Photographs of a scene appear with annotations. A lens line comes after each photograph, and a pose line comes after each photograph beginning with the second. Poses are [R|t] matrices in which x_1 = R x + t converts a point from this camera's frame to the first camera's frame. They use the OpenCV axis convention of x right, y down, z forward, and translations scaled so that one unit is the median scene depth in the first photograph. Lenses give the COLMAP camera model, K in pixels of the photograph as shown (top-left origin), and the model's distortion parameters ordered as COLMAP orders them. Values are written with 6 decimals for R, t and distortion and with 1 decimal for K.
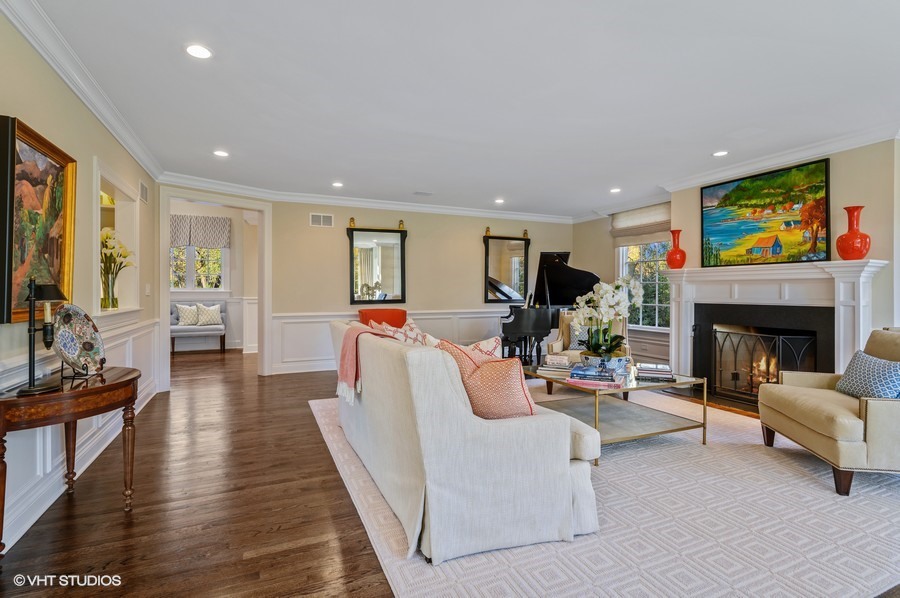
lens RADIAL K [[433.1, 0, 446.6], [0, 433.1, 290.5], [0, 0, 1]] dist [0.000694, -0.000300]
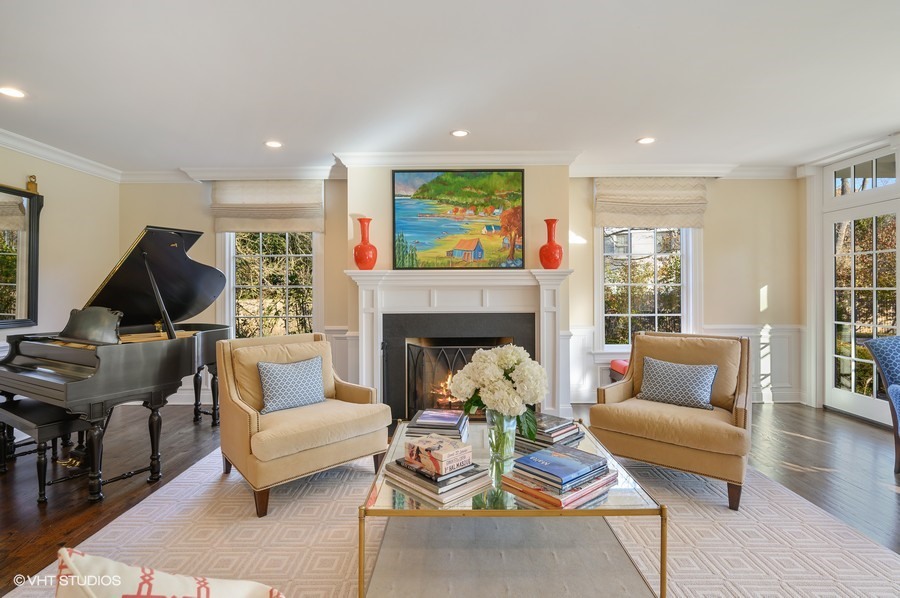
lens RADIAL K [[451.5, 0, 447.5], [0, 451.5, 286.2], [0, 0, 1]] dist [-0.001346, -0.000345]
pose [[0.406608, 0.004616, 0.913591, -0.154139], [0.005253, 0.999959, -0.007391, -0.017069], [-0.913588, 0.007804, 0.406567, 0.643195]]
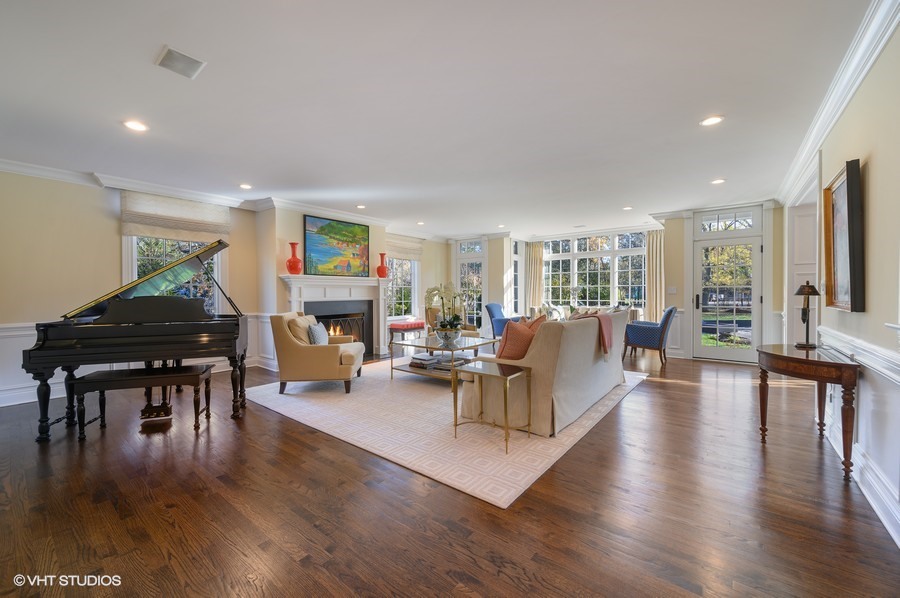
lens RADIAL K [[354.6, 0, 451.3], [0, 354.6, 297.7], [0, 0, 1]] dist [-0.001483, -0.000358]
pose [[-0.469652, -0.011447, 0.882777, -0.660039], [0.006064, 0.999851, 0.016191, 0.002331], [-0.882831, 0.012957, -0.469512, 1.264622]]
